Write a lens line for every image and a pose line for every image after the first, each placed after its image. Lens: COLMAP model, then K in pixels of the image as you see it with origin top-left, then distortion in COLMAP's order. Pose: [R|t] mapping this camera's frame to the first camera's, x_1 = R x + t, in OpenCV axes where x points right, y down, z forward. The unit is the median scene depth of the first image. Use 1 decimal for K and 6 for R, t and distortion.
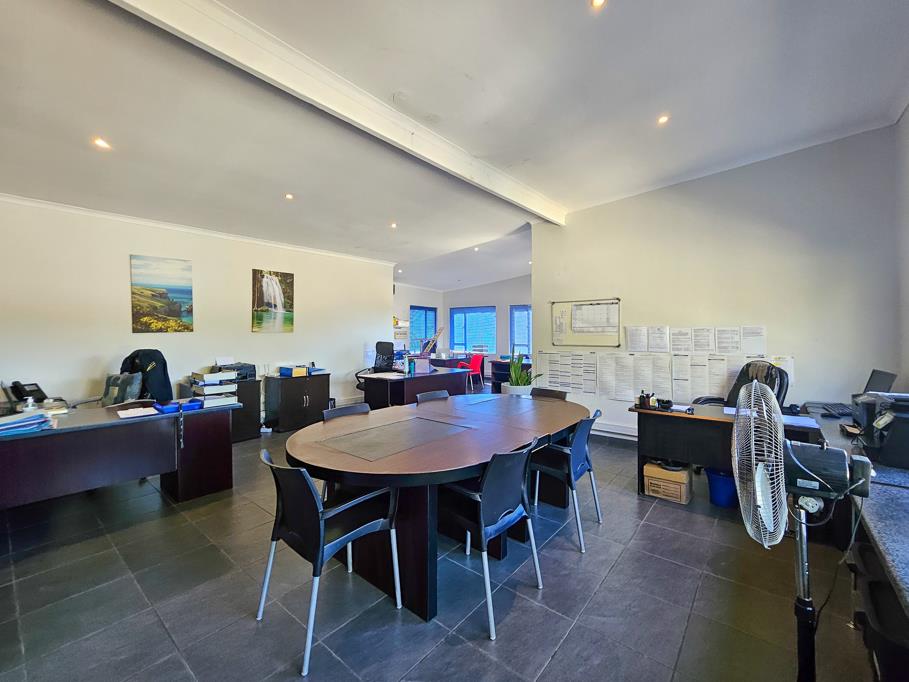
lens RADIAL K [[377.3, 0, 461.8], [0, 377.3, 334.3], [0, 0, 1]] dist [-0.002125, 0.002280]
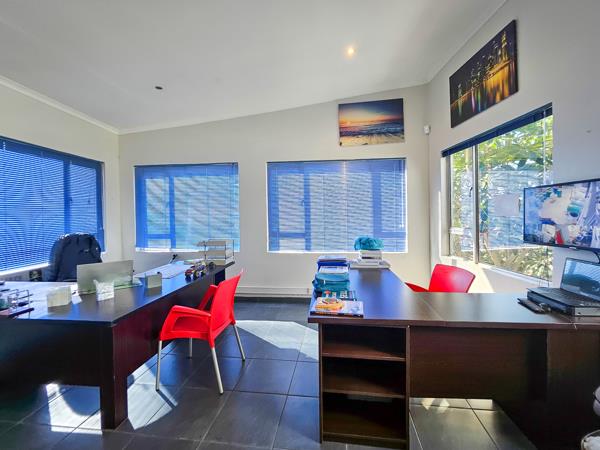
lens RADIAL K [[249.0, 0, 306.6], [0, 249.0, 215.3], [0, 0, 1]] dist [-0.002125, 0.002280]
pose [[0.851714, -0.015095, 0.523790, -0.029913], [0.014944, 0.999878, 0.004516, -0.002659], [-0.523794, 0.003981, 0.851836, 1.475690]]
